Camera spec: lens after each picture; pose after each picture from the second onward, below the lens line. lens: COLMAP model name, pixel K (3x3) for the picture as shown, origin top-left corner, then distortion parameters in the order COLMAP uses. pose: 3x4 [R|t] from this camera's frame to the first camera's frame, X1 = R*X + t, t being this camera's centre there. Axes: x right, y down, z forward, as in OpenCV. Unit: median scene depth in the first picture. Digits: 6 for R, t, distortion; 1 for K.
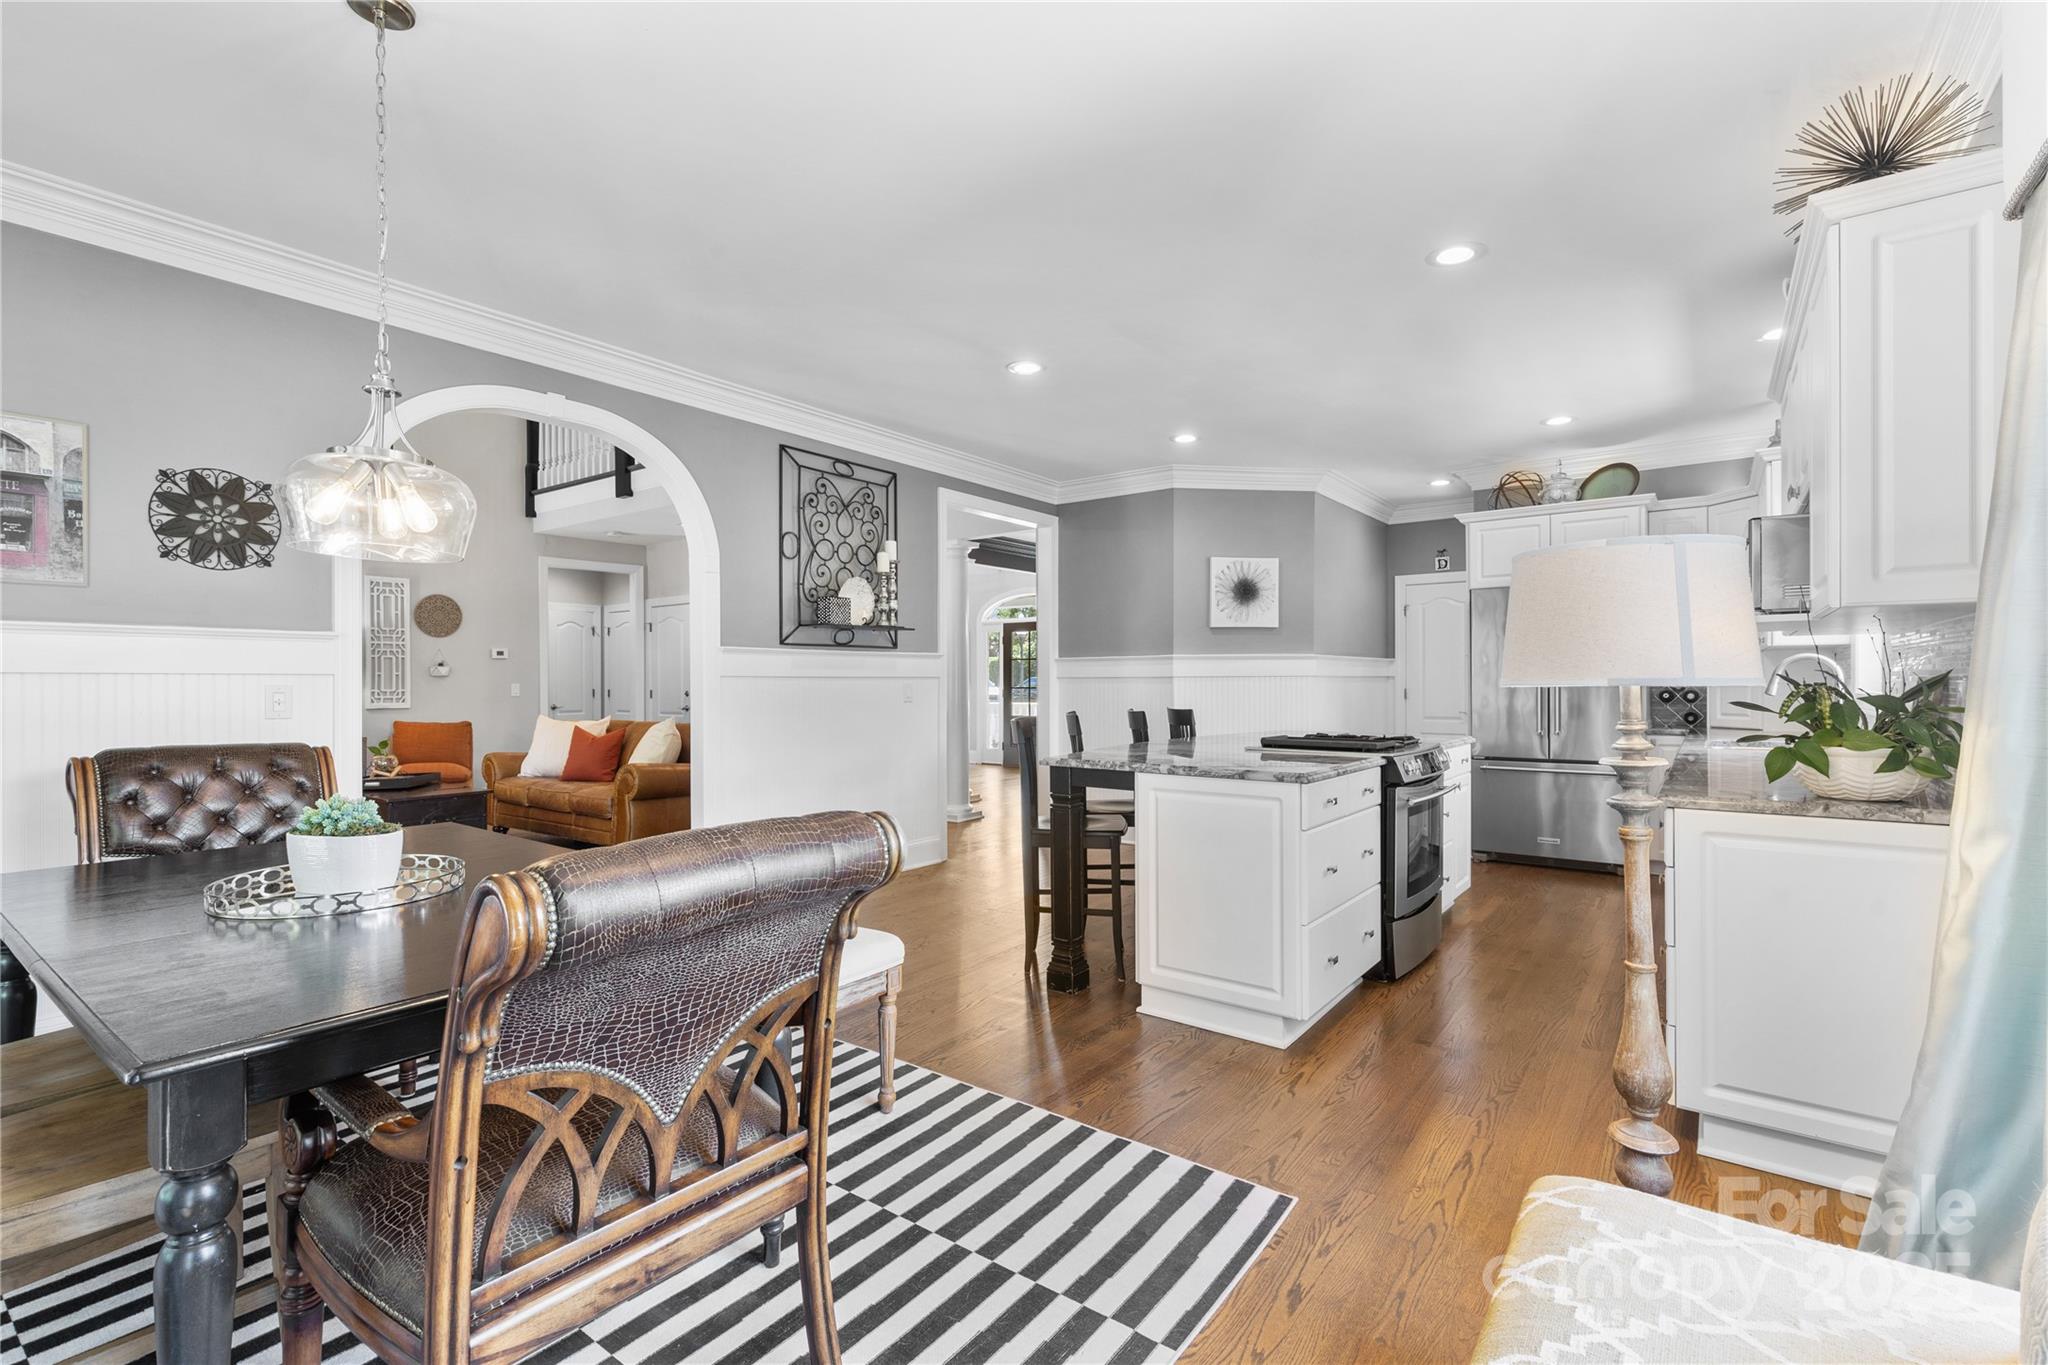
lens RADIAL K [[918.3, 0, 1016.2], [0, 918.3, 679.2], [0, 0, 1]] dist [0.008783, 0.000174]
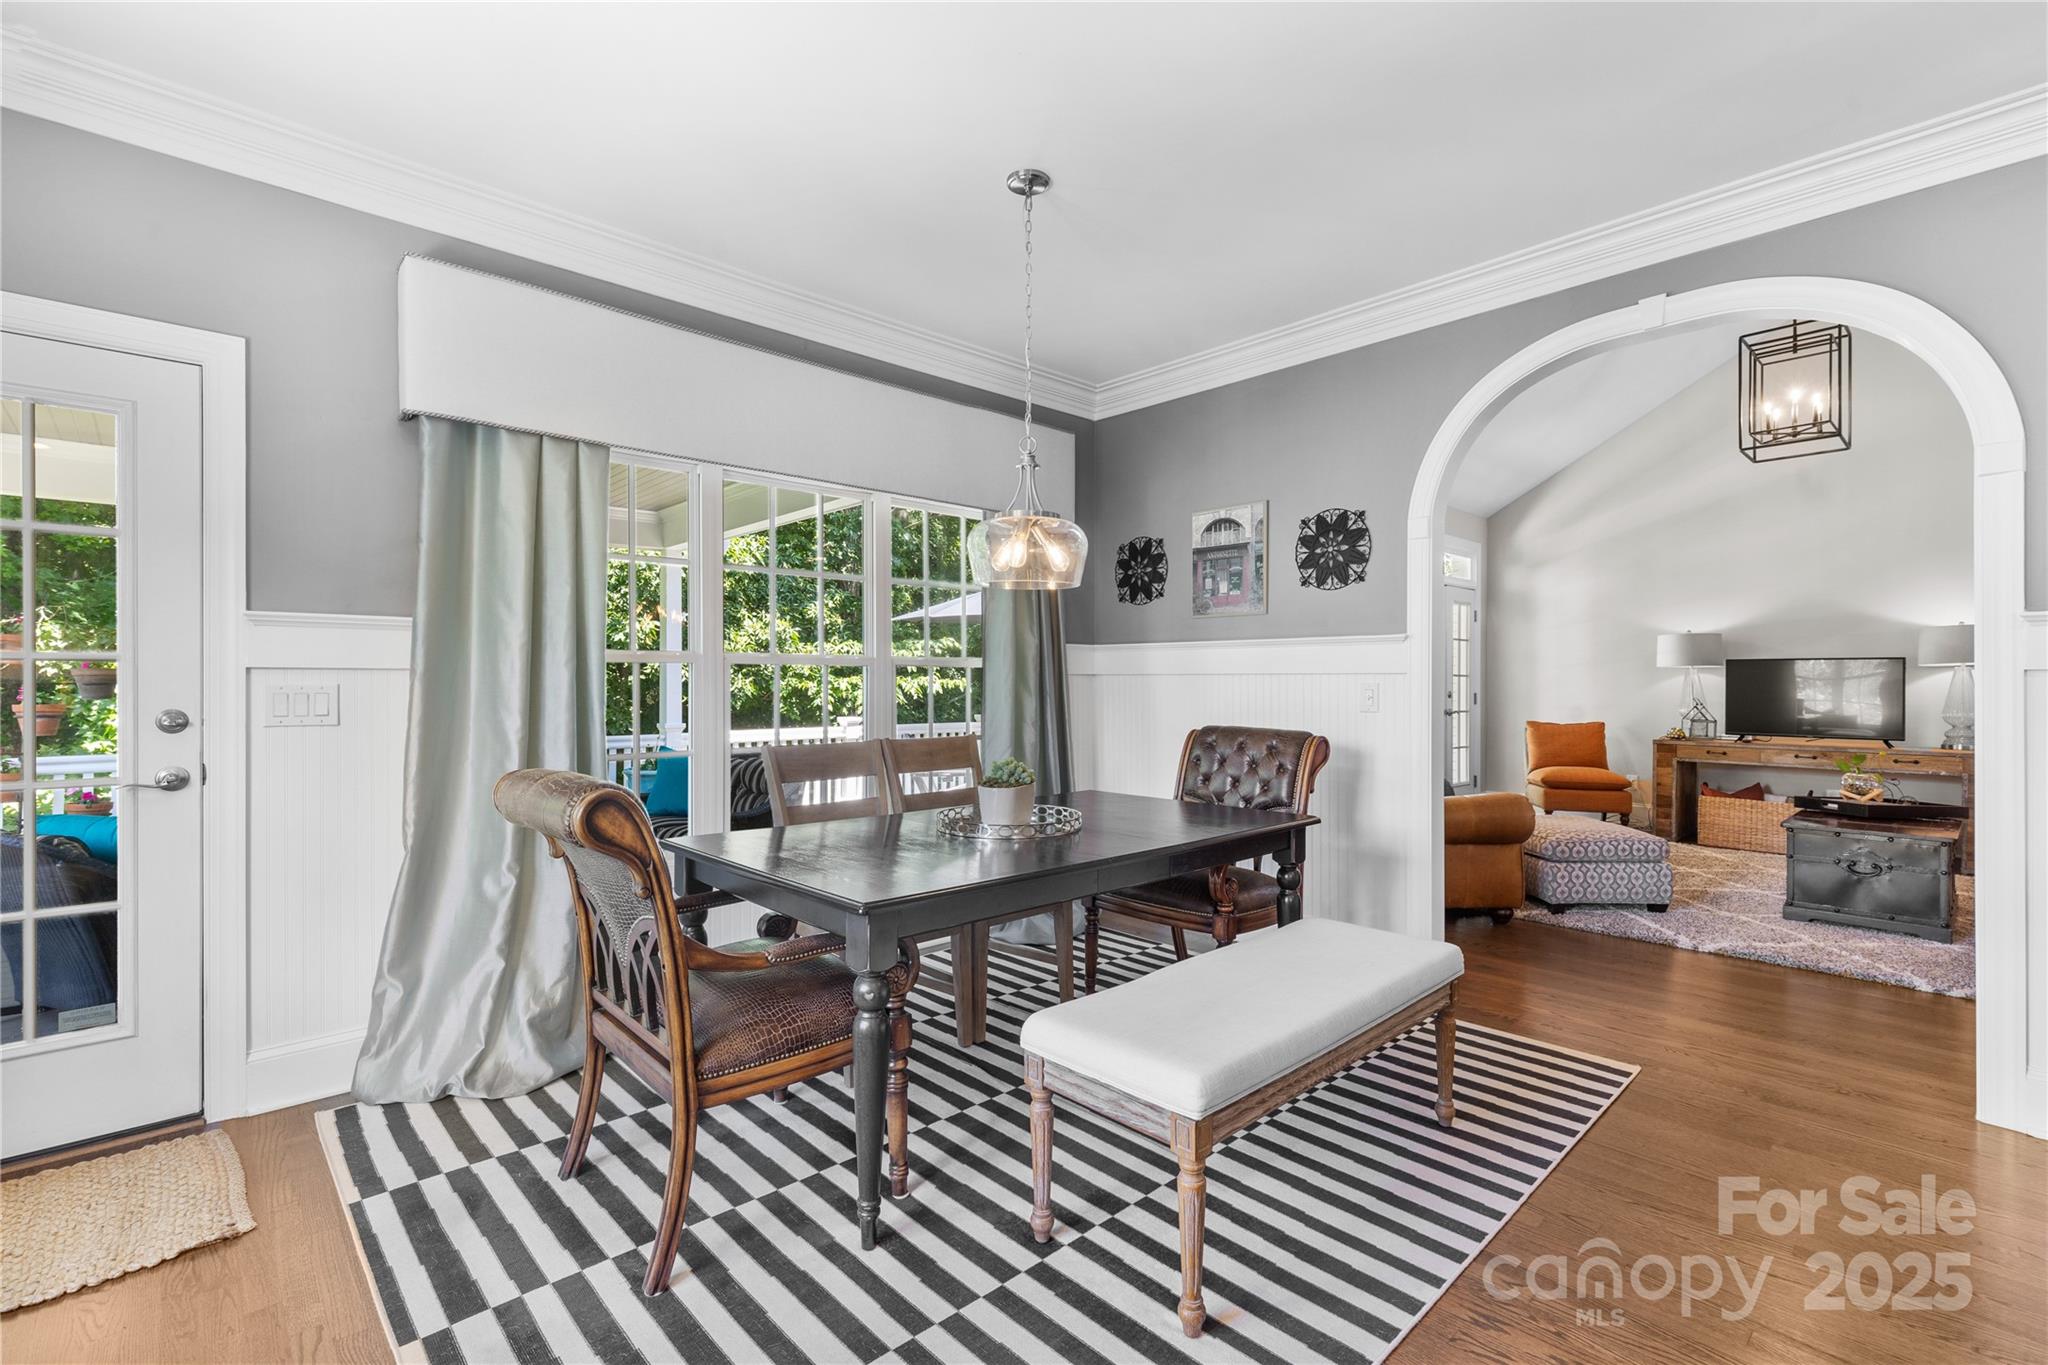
lens RADIAL K [[918.3, 0, 1021.3], [0, 918.3, 690.2], [0, 0, 1]] dist [0.008783, 0.000174]
pose [[-0.174232, 0.009390, -0.984660, 0.250411], [0.000318, 0.999955, 0.009480, 0.002481], [0.984705, 0.001339, -0.174227, 0.476227]]
